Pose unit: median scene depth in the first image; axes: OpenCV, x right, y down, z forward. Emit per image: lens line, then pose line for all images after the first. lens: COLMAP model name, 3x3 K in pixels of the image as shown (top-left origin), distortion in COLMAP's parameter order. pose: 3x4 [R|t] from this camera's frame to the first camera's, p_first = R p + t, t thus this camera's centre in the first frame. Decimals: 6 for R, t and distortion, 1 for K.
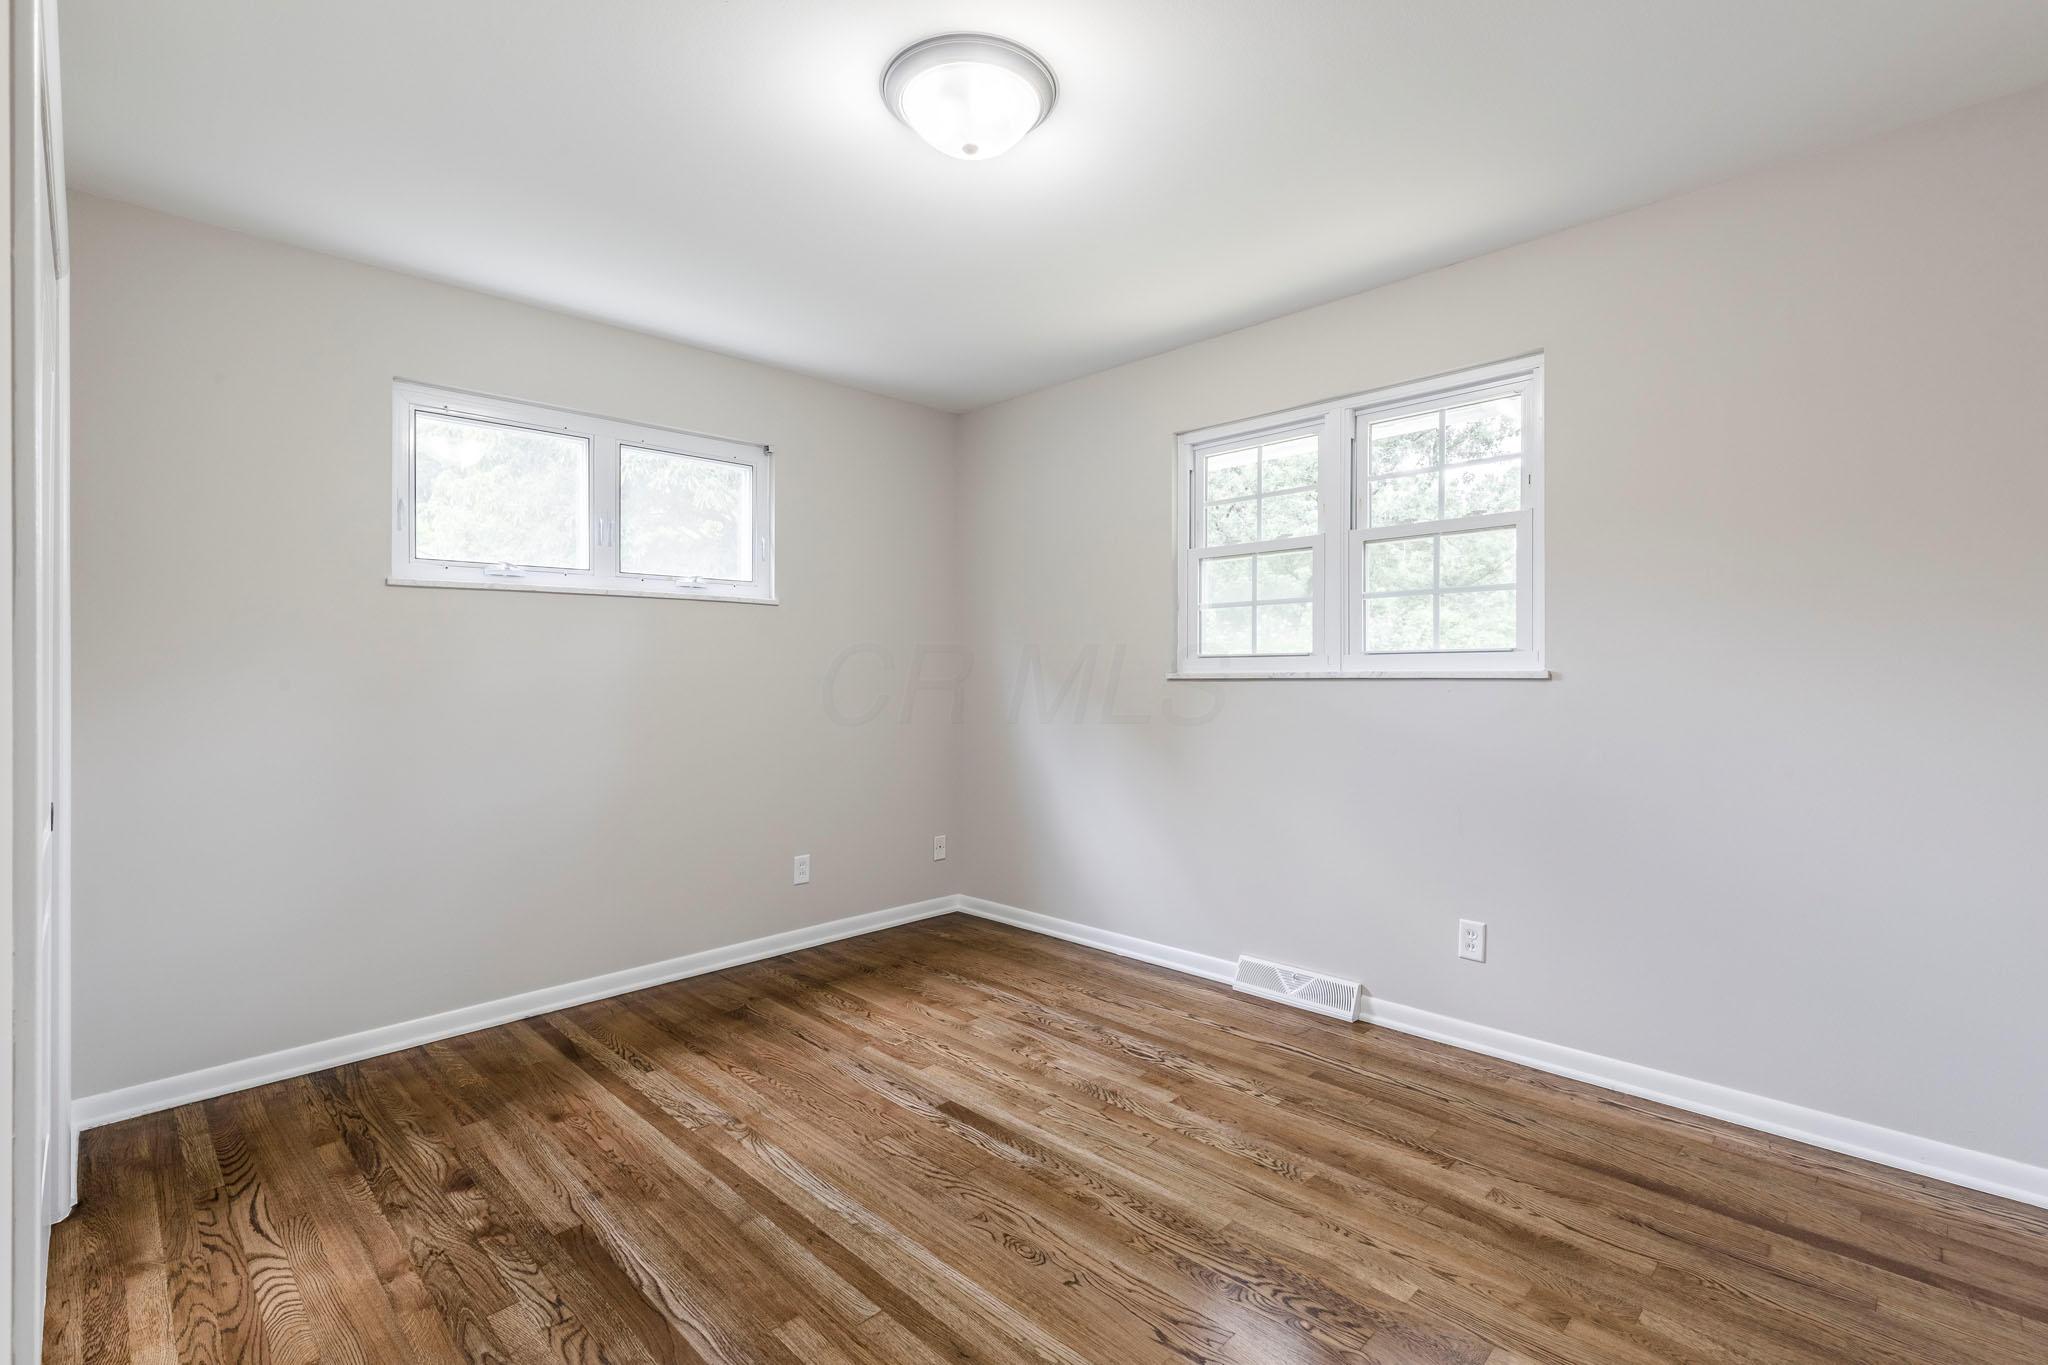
lens RADIAL K [[929.8, 0, 1023.1], [0, 929.8, 680.1], [0, 0, 1]] dist [0.002862, 0.000163]
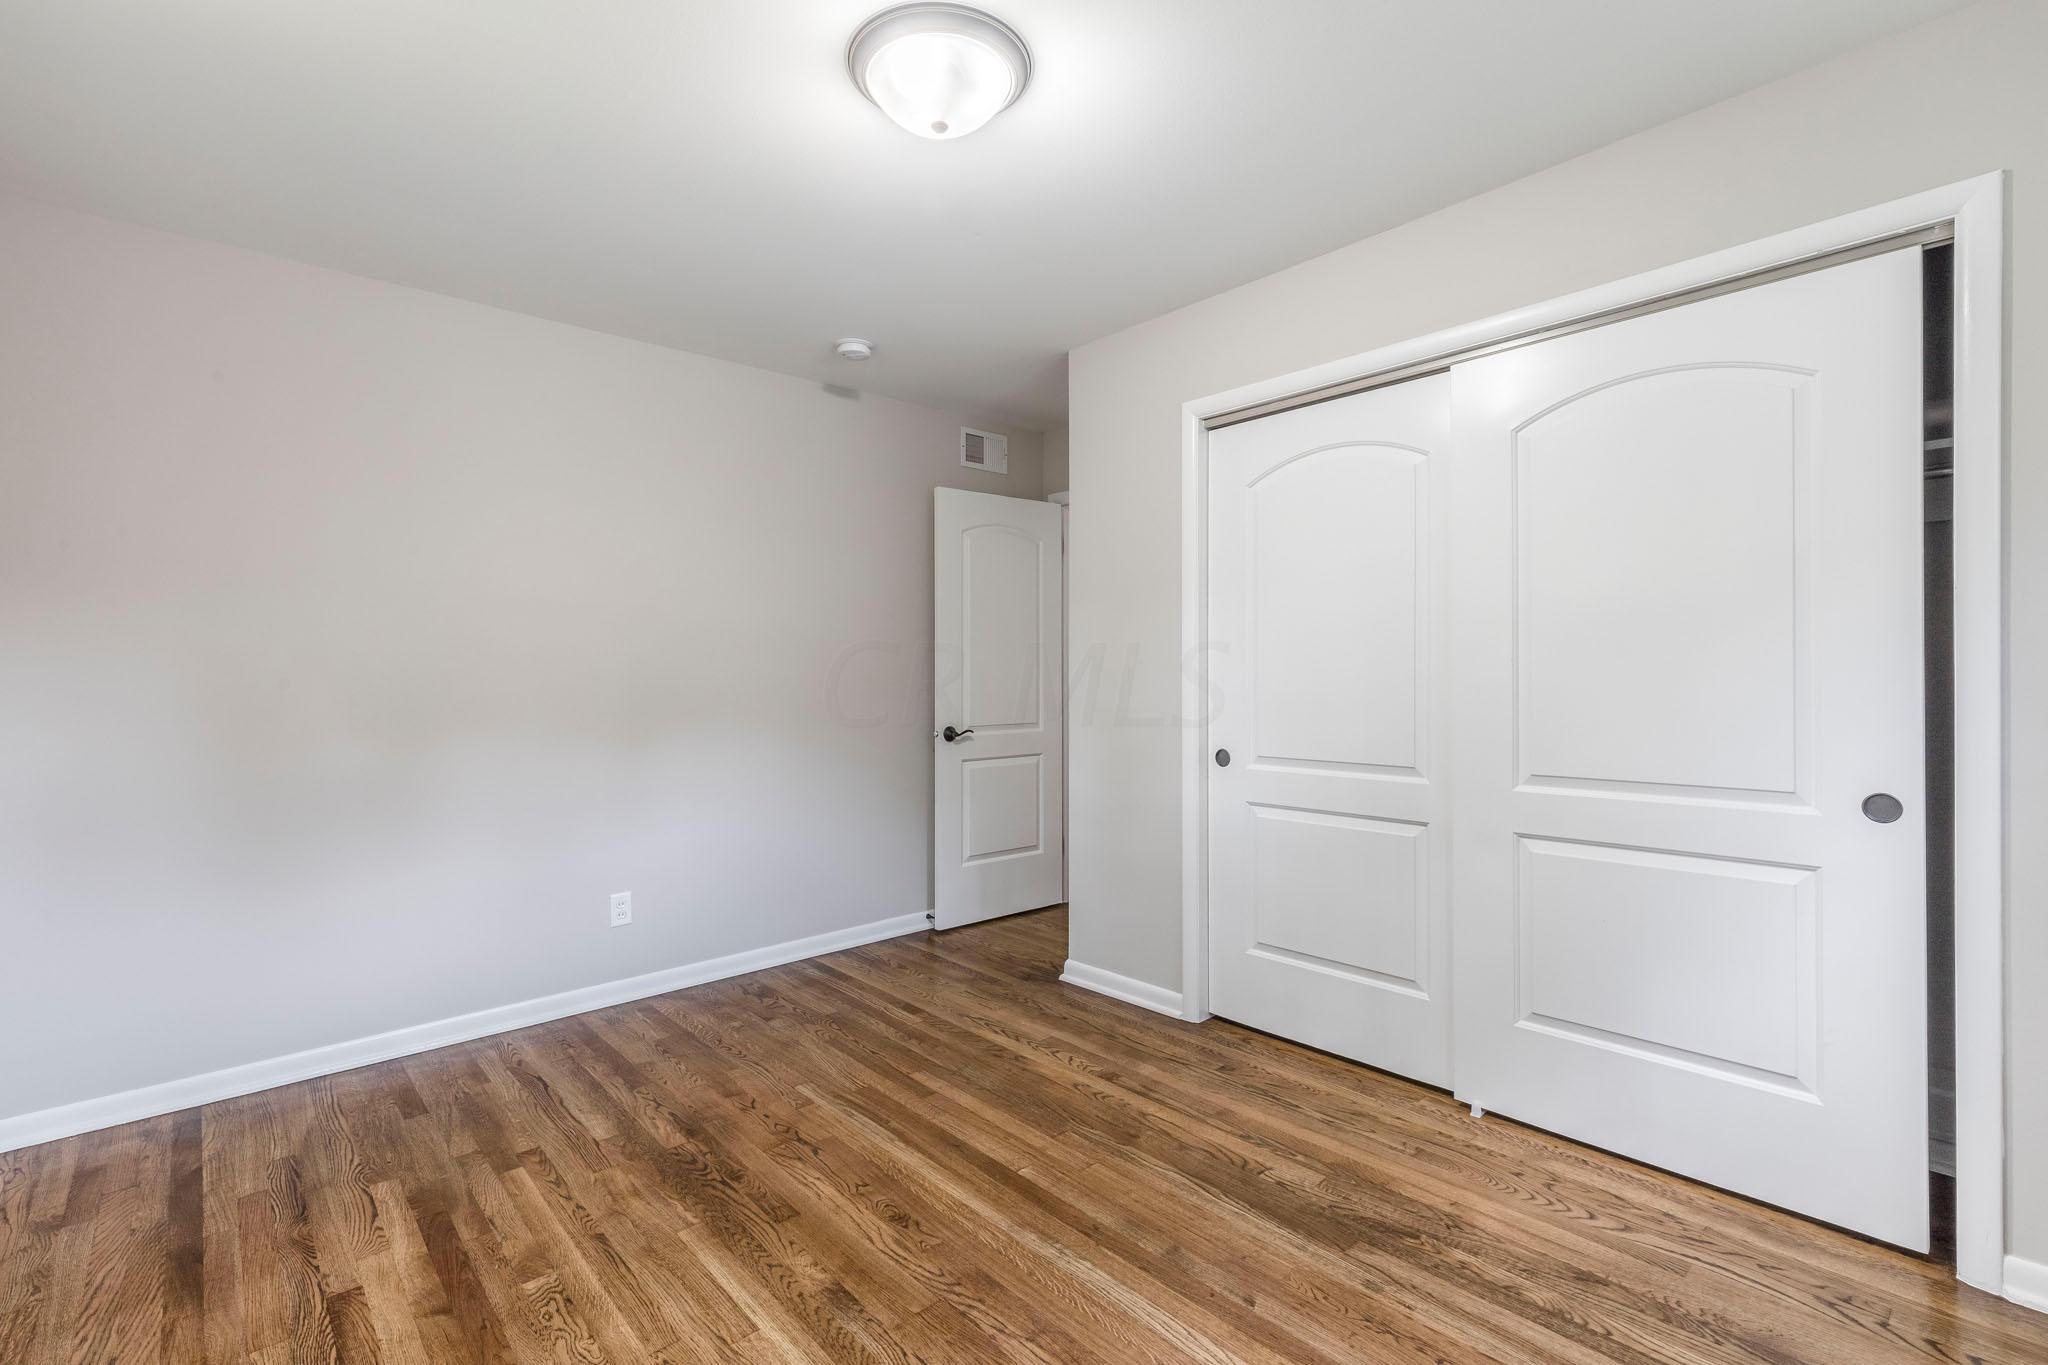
lens RADIAL K [[929.8, 0, 1024.0], [0, 929.8, 676.6], [0, 0, 1]] dist [0.002862, 0.000163]
pose [[-0.998284, 0.019954, 0.055062, -0.219535], [0.020629, 0.999718, 0.011721, -0.020310], [-0.054812, 0.012837, -0.998414, 2.027259]]
